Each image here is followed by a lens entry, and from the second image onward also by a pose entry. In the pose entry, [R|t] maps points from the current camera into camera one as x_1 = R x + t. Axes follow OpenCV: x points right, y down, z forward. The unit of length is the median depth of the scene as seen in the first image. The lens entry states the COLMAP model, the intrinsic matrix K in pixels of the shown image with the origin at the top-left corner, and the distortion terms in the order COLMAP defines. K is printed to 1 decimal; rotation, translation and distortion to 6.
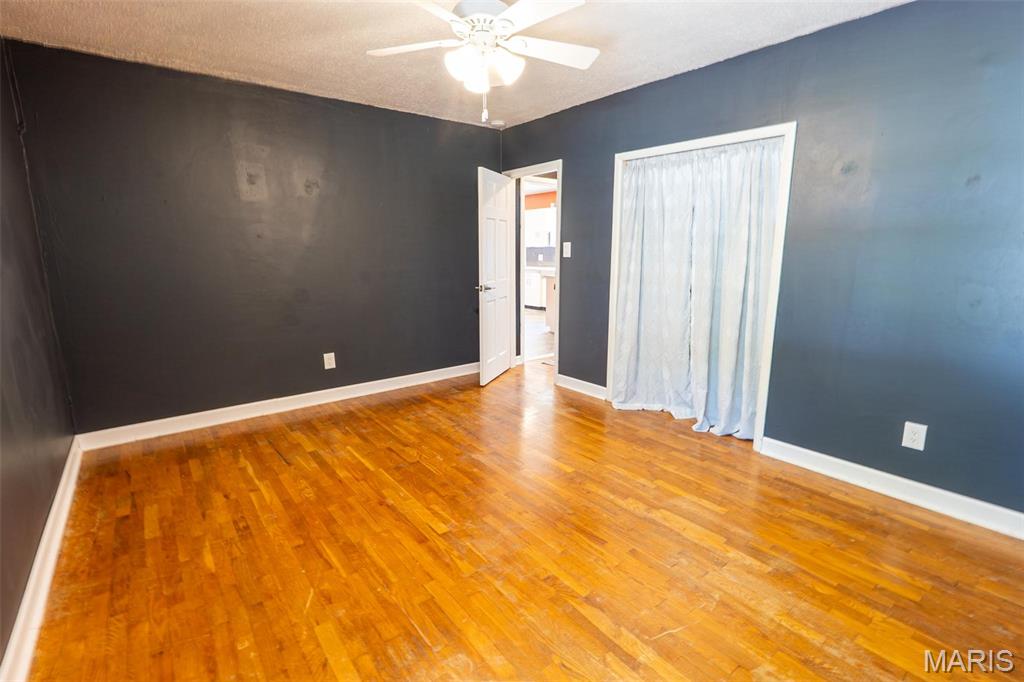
lens RADIAL K [[469.6, 0, 513.2], [0, 469.6, 339.7], [0, 0, 1]] dist [-0.007663, 0.000976]
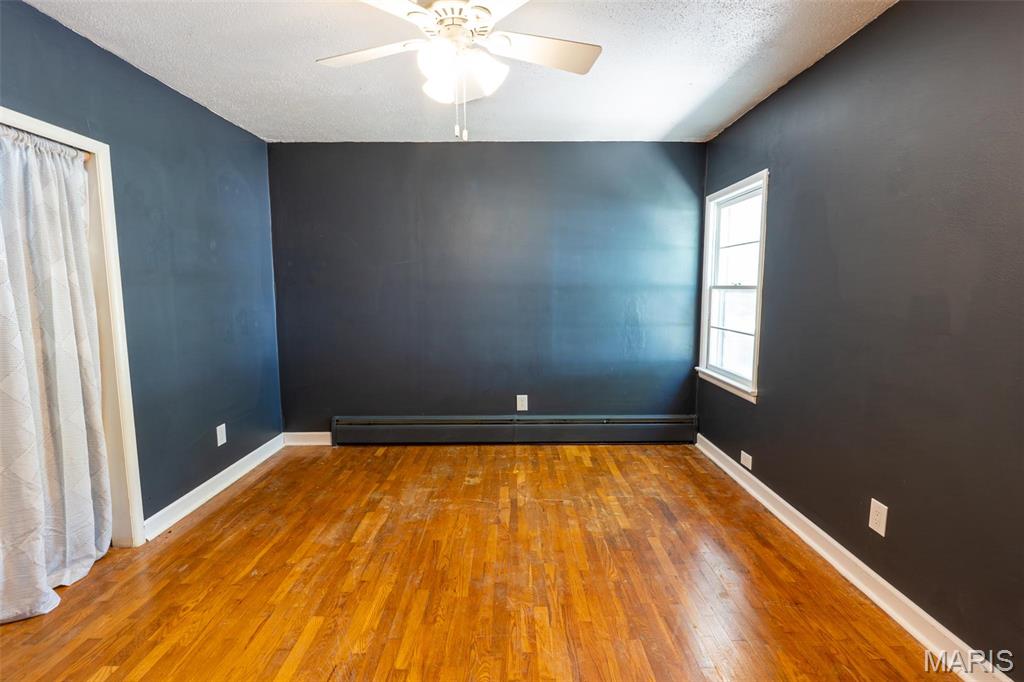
lens RADIAL K [[469.6, 0, 513.2], [0, 469.6, 339.7], [0, 0, 1]] dist [-0.007663, 0.000976]
pose [[-0.781945, -0.064639, 0.619987, -0.628880], [0.124858, 0.958211, 0.257377, -0.313745], [-0.610715, 0.278665, -0.741197, 1.563740]]
